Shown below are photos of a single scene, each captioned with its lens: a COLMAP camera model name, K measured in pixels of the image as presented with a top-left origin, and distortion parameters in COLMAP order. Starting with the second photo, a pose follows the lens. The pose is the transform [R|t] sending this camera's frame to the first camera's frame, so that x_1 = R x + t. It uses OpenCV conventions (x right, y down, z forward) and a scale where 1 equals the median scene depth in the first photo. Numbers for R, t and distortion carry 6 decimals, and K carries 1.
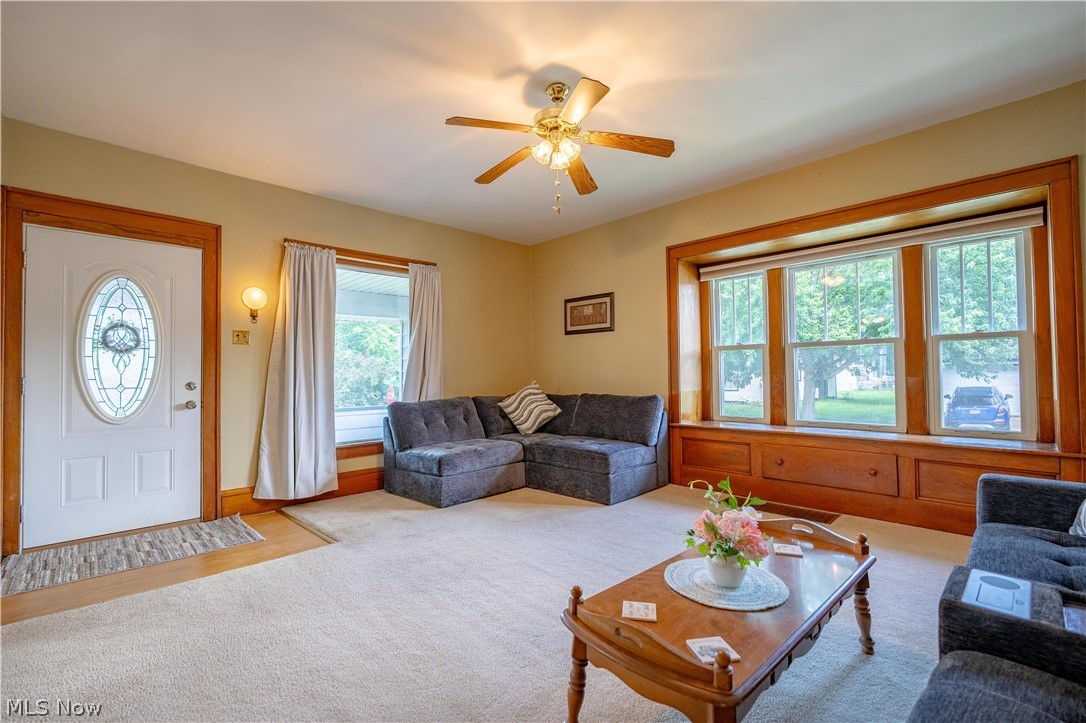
lens RADIAL K [[476.4, 0, 540.9], [0, 476.4, 364.6], [0, 0, 1]] dist [0.000680, -0.000094]
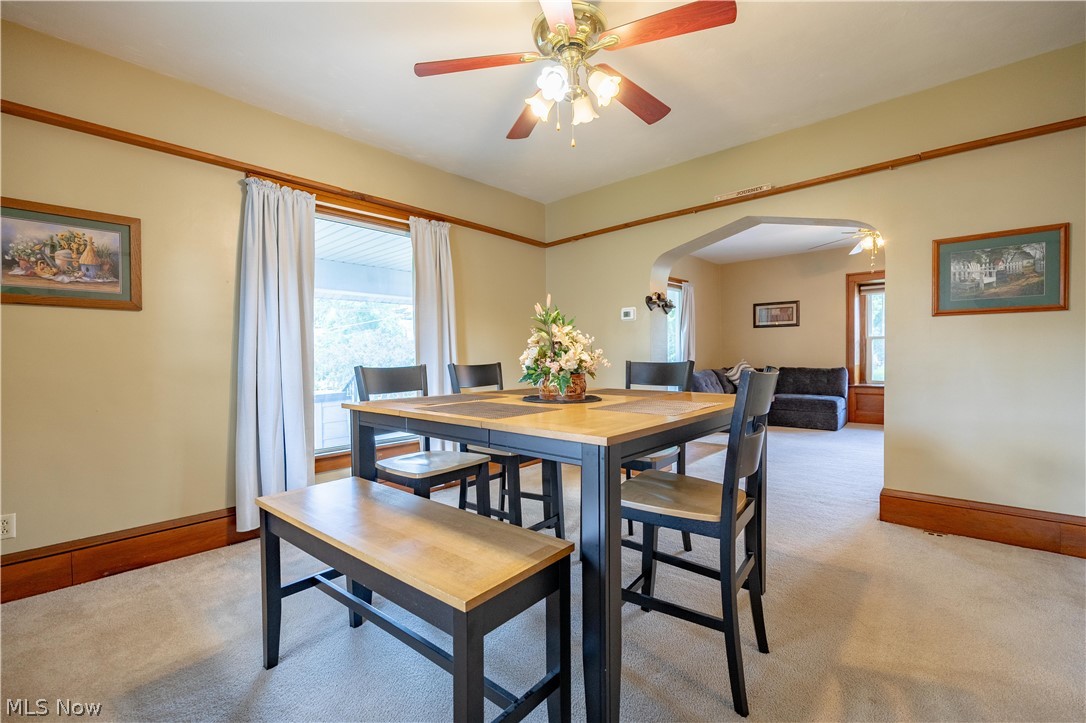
lens RADIAL K [[476.4, 0, 542.1], [0, 476.4, 360.1], [0, 0, 1]] dist [0.000680, -0.000094]
pose [[0.997146, -0.002336, 0.075466, -0.872468], [0.000019, 0.999529, 0.030687, -0.009550], [-0.075502, -0.030598, 0.996676, -0.516780]]
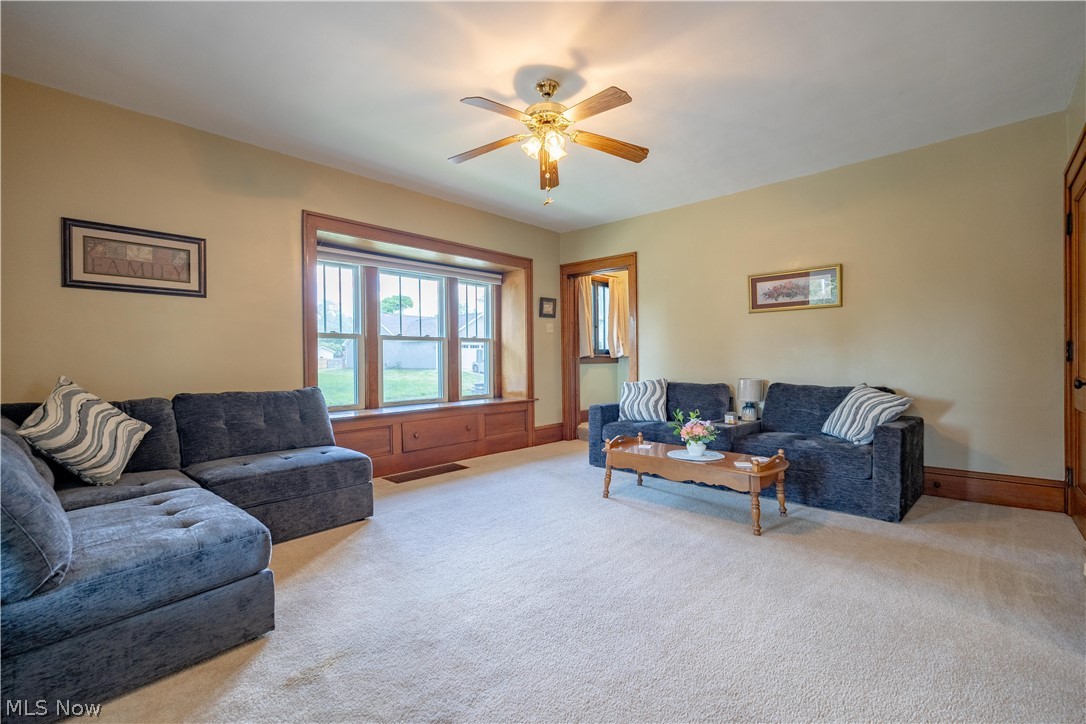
lens RADIAL K [[476.4, 0, 542.2], [0, 476.4, 362.1], [0, 0, 1]] dist [0.000680, -0.000094]
pose [[-0.047168, 0.005943, 0.998869, -0.592646], [-0.010921, 0.999919, -0.006465, 0.020393], [-0.998827, -0.011214, -0.047099, 0.623249]]
